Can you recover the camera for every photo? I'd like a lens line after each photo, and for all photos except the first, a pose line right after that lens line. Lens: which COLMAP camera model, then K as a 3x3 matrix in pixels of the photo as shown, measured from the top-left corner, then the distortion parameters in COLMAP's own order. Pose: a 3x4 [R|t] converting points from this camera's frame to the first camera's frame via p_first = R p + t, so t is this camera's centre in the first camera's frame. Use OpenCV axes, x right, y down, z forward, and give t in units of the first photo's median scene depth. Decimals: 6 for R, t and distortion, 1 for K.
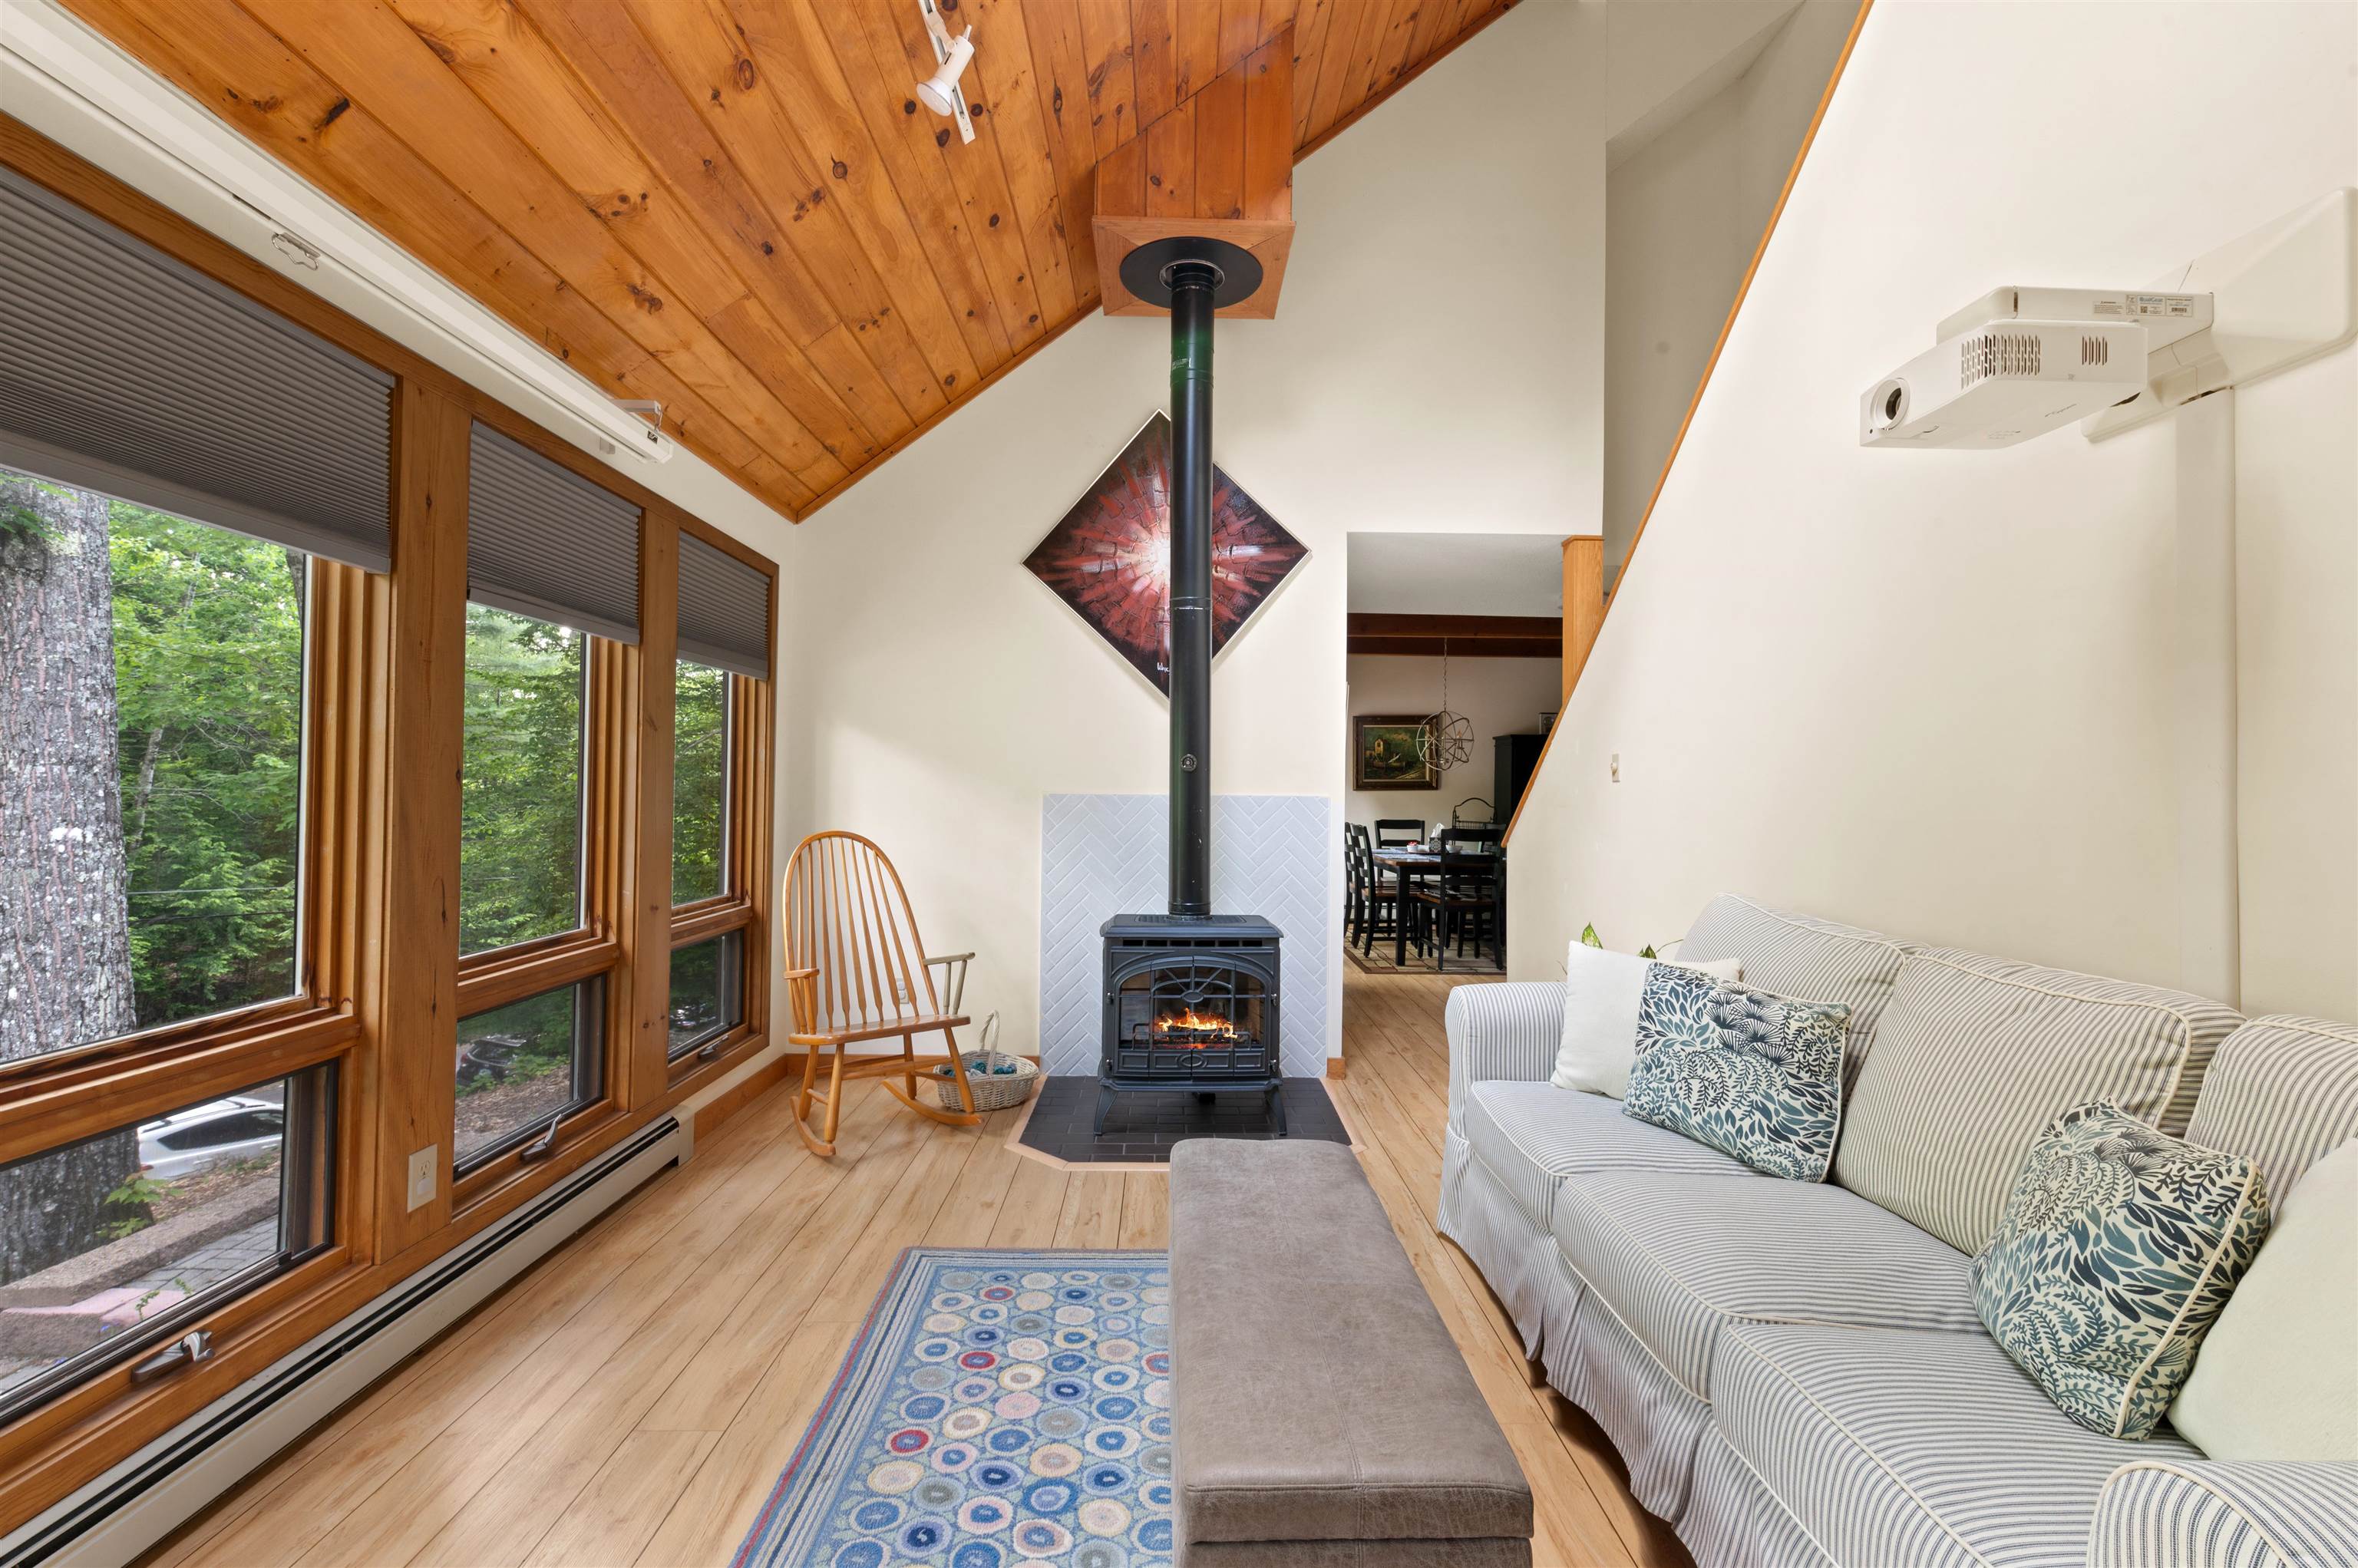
lens RADIAL K [[1019.4, 0, 1189.1], [0, 1019.4, 779.7], [0, 0, 1]] dist [0.005126, -0.000448]
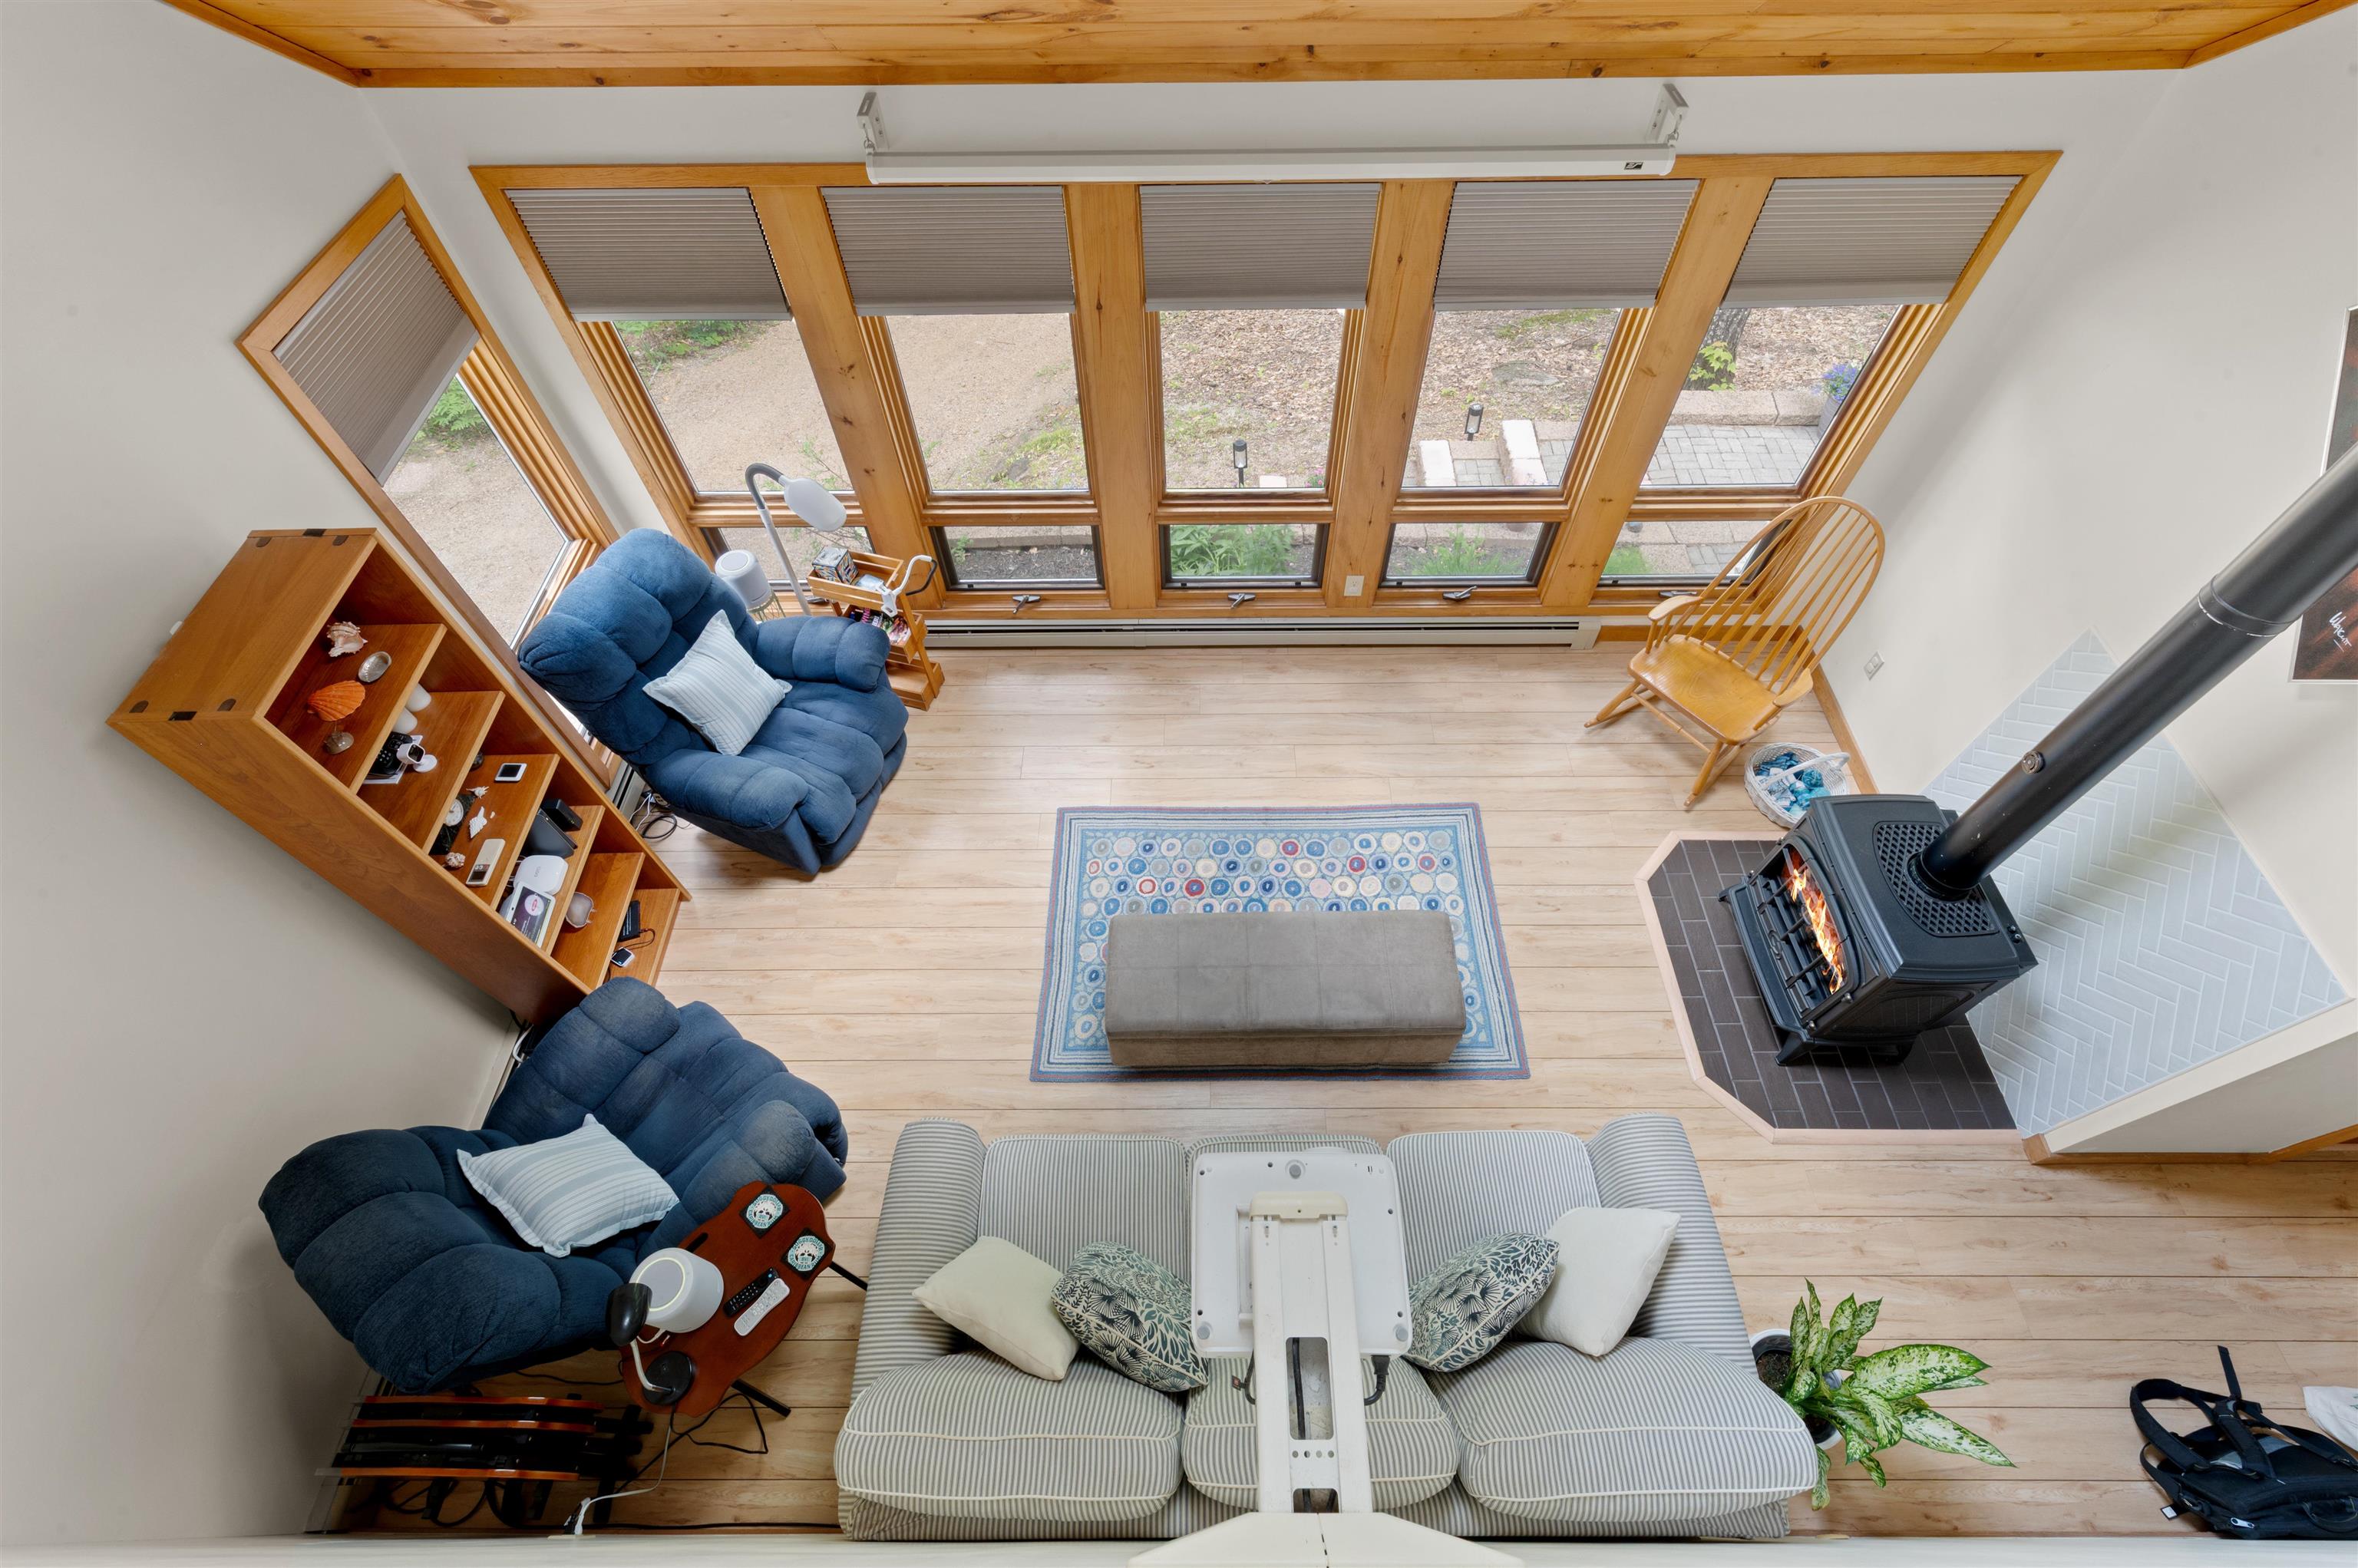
lens RADIAL K [[1019.4, 0, 1184.3], [0, 1019.4, 785.9], [0, 0, 1]] dist [0.005126, -0.000448]
pose [[-0.028451, 0.816748, -0.576292, 0.758188], [0.024802, 0.576925, 0.816420, -1.046237], [0.999287, 0.008935, -0.036671, 0.733831]]
